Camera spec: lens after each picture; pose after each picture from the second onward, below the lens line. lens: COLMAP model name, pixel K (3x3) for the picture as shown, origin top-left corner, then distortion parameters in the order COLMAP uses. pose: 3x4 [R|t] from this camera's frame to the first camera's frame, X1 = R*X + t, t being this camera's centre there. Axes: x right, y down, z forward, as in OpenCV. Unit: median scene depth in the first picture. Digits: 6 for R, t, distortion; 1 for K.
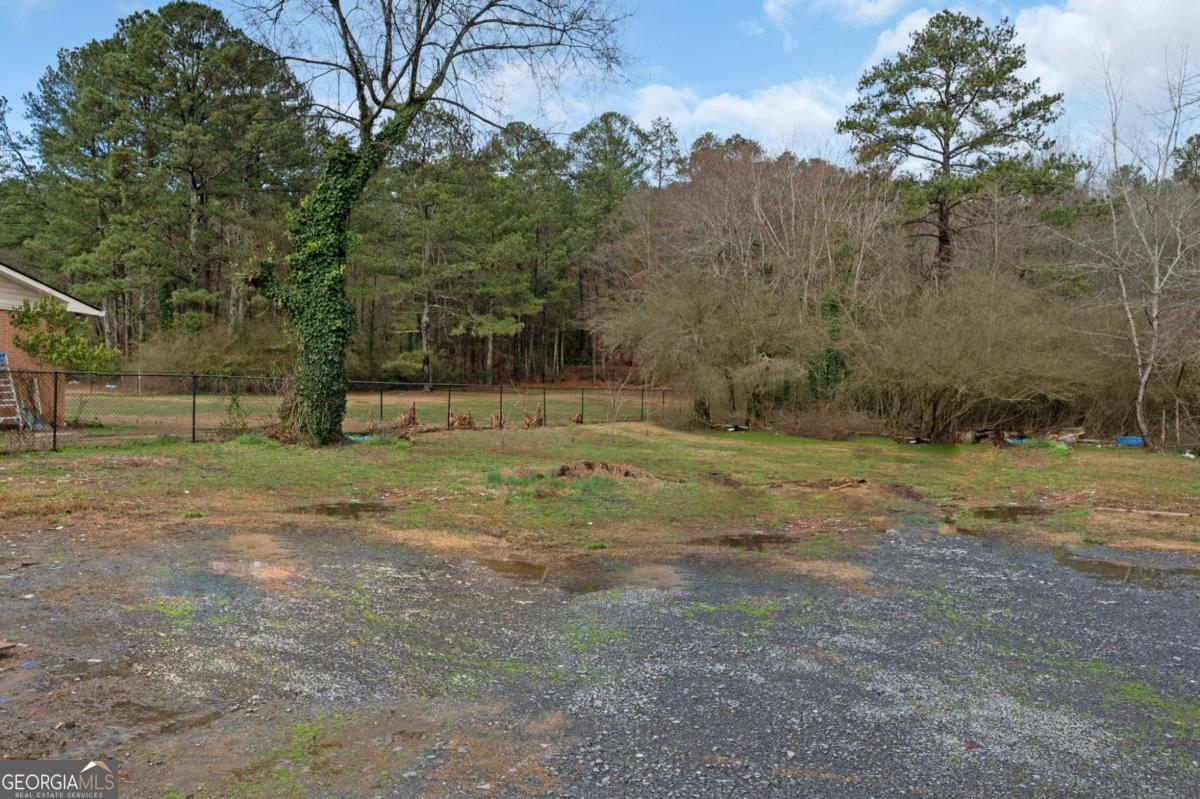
lens RADIAL K [[577.0, 0, 630.5], [0, 577.0, 419.6], [0, 0, 1]] dist [-0.004111, -0.000747]
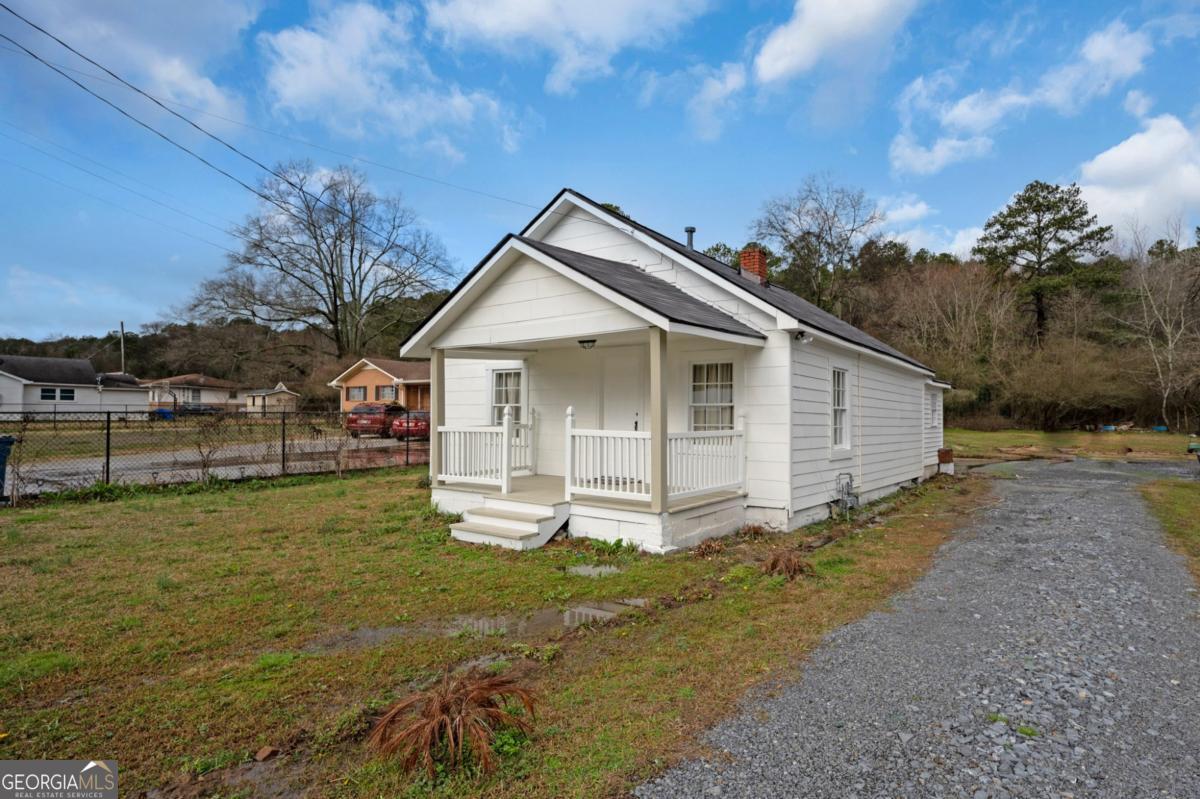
lens RADIAL K [[577.0, 0, 604.3], [0, 577.0, 405.3], [0, 0, 1]] dist [-0.004111, -0.000747]
pose [[0.994926, -0.022967, -0.097954, -0.588086], [0.019685, 0.999216, -0.034344, -0.007695], [0.098666, 0.032242, 0.994598, -0.823484]]
